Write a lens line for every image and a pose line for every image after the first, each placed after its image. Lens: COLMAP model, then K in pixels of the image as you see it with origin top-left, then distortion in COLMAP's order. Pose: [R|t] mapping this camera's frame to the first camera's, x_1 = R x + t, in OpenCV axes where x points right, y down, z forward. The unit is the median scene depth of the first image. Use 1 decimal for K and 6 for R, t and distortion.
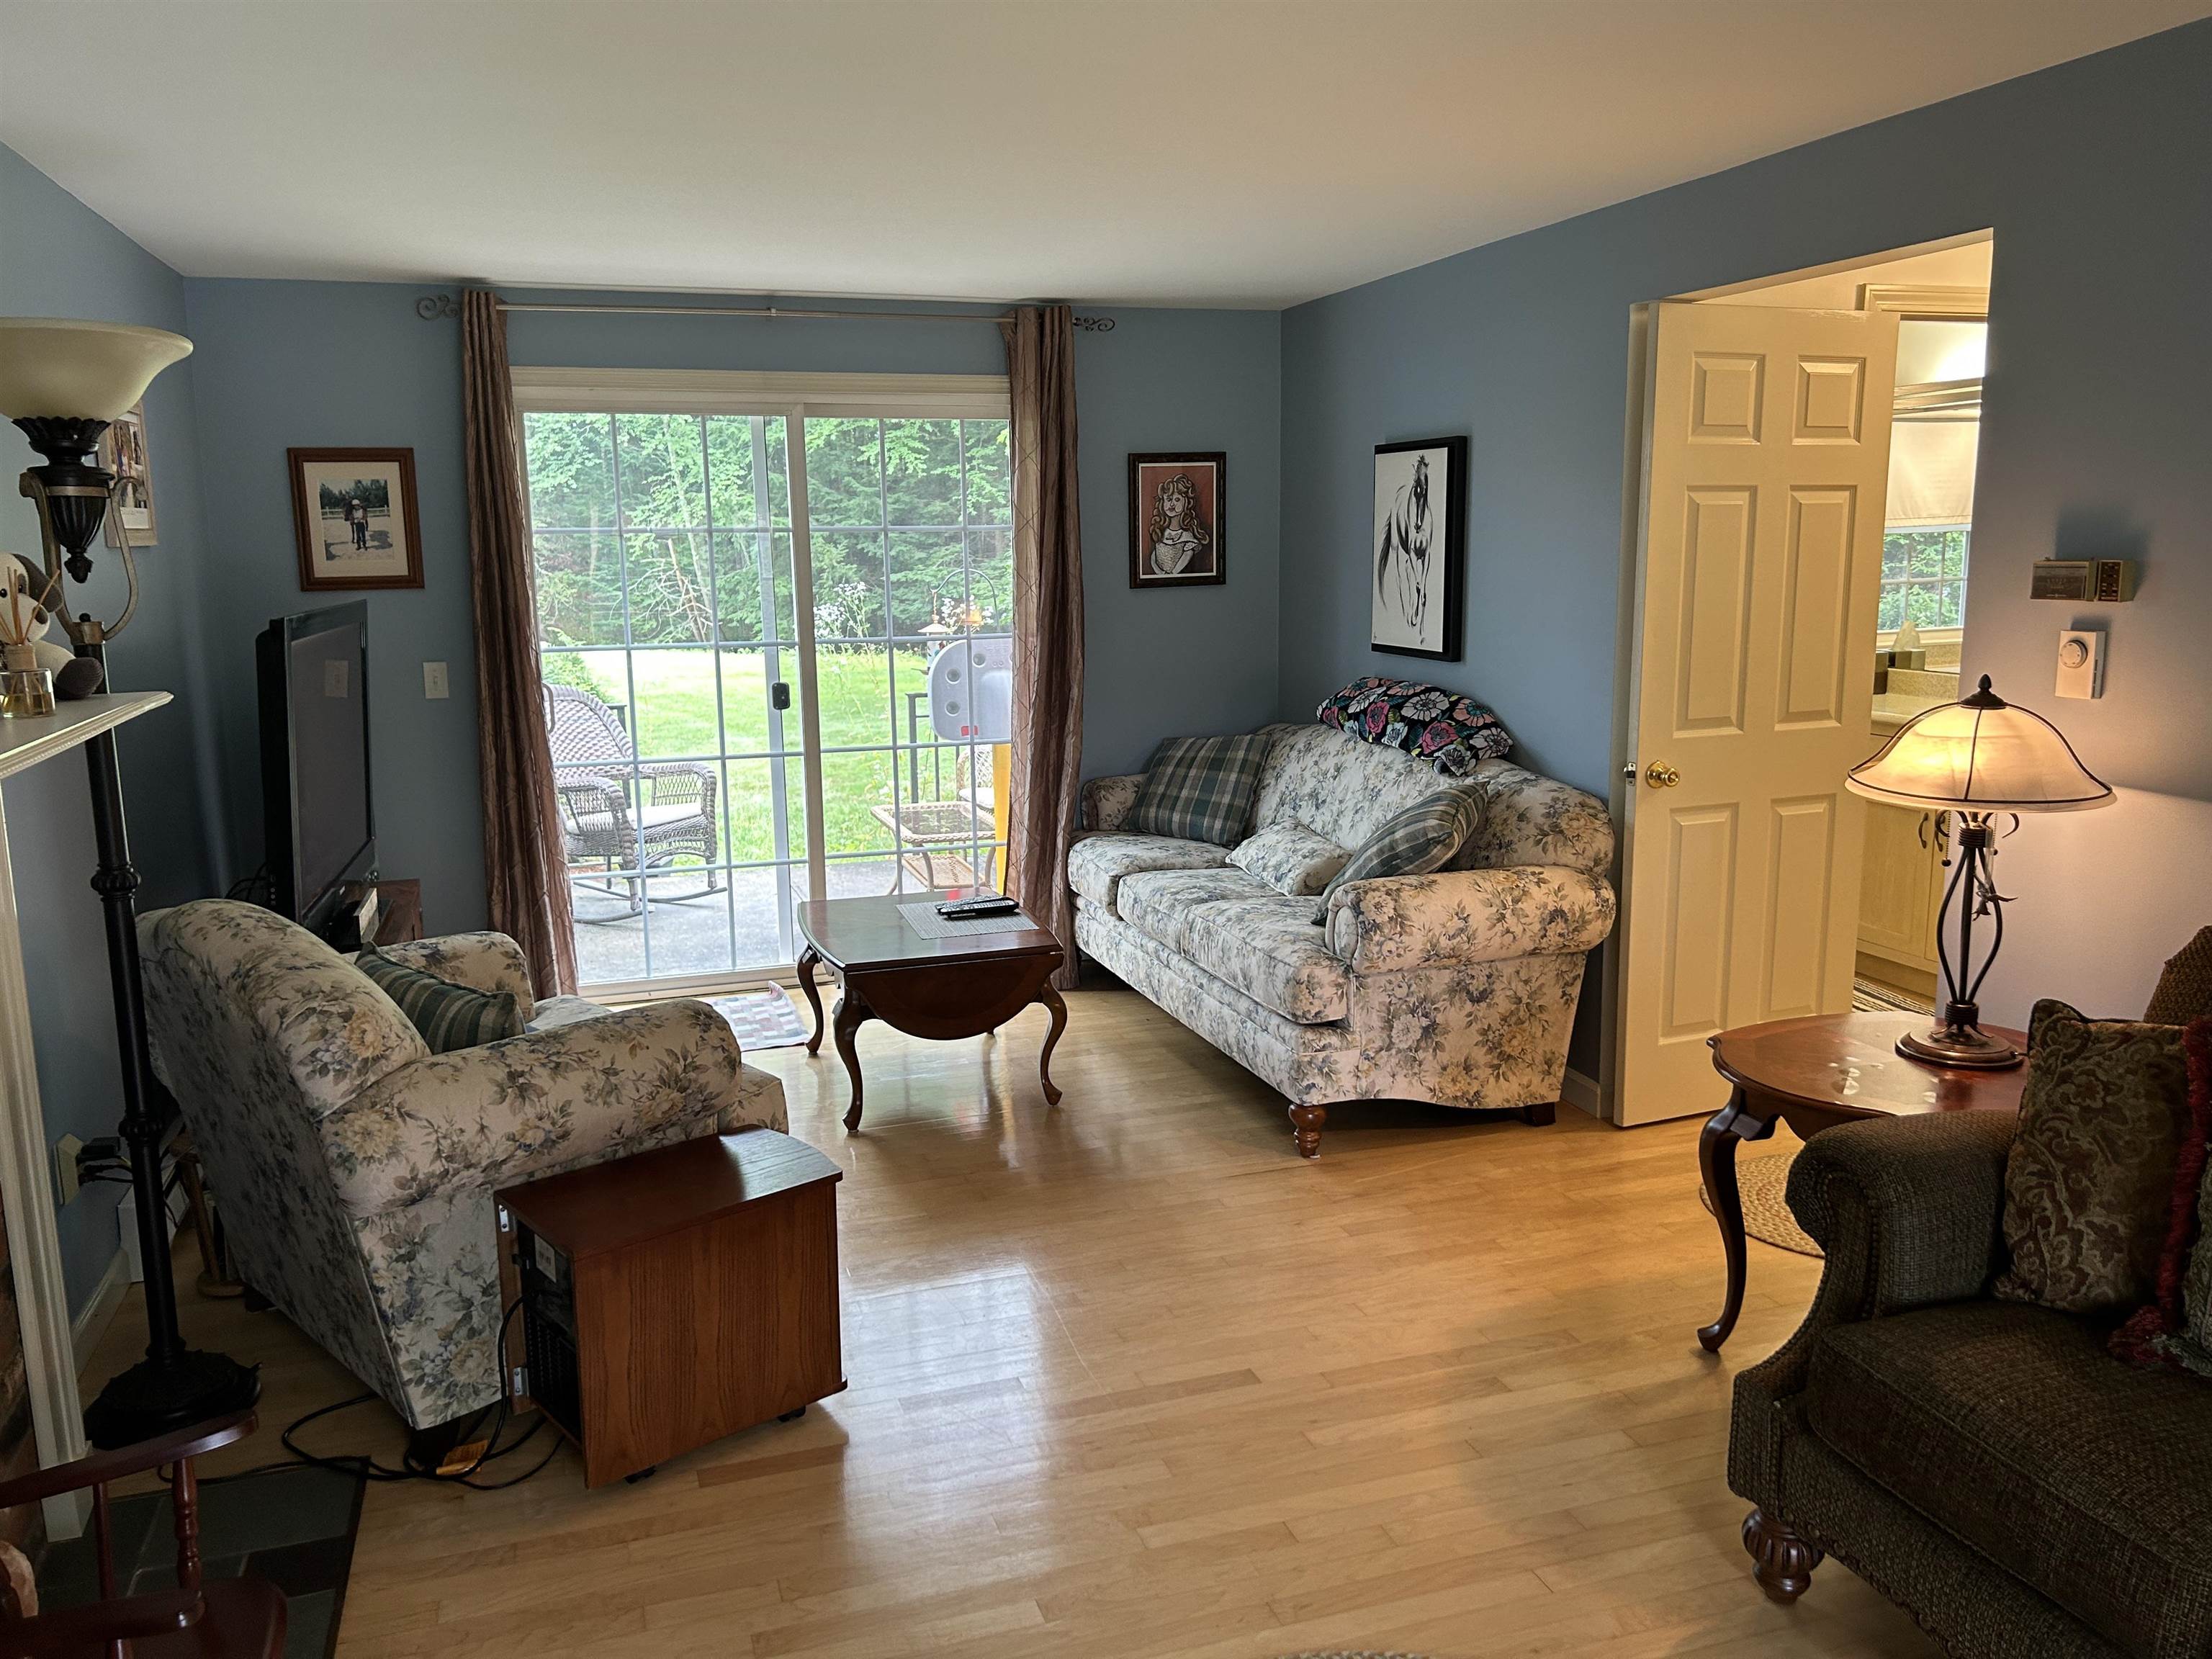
lens RADIAL K [[1667.8, 0, 1093.8], [0, 1667.8, 829.0], [0, 0, 1]] dist [0.059682, -0.068691]
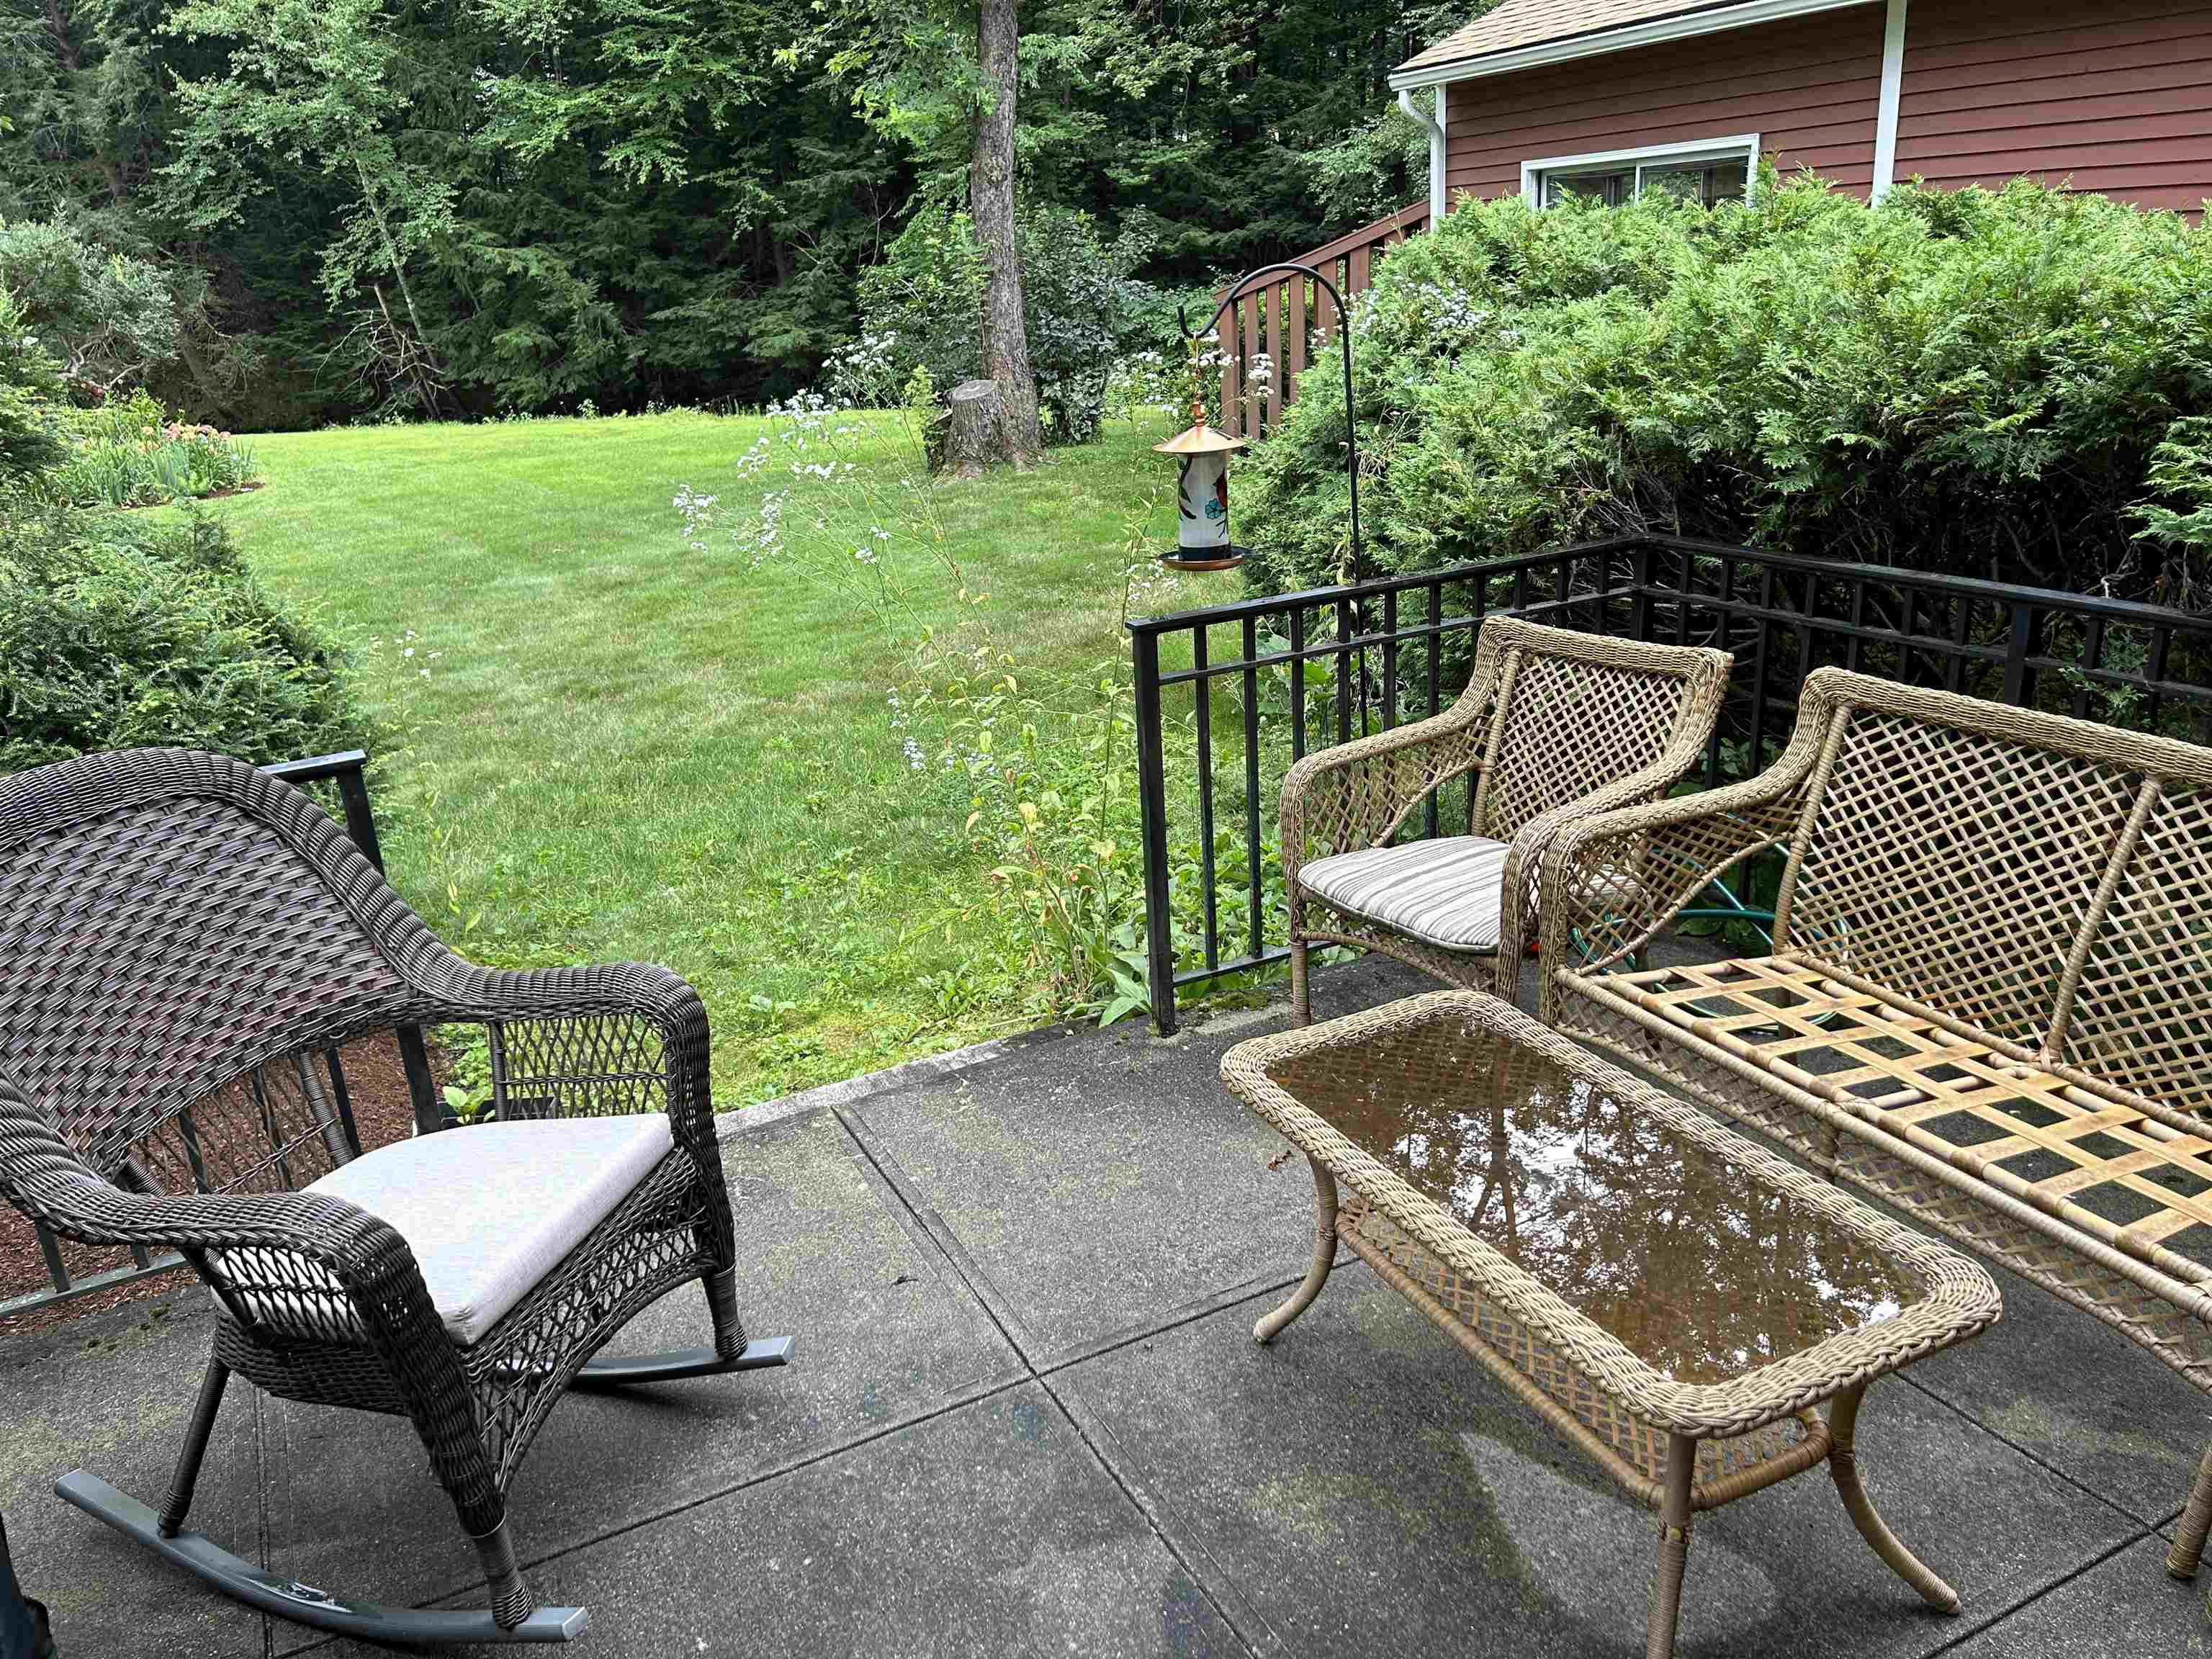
lens RADIAL K [[1667.8, 0, 1094.1], [0, 1667.8, 835.5], [0, 0, 1]] dist [0.059682, -0.068691]
pose [[0.988229, -0.099162, 0.116492, -0.029851], [0.079183, 0.983091, 0.165114, -0.016899], [-0.130895, -0.153946, 0.979371, 0.110485]]
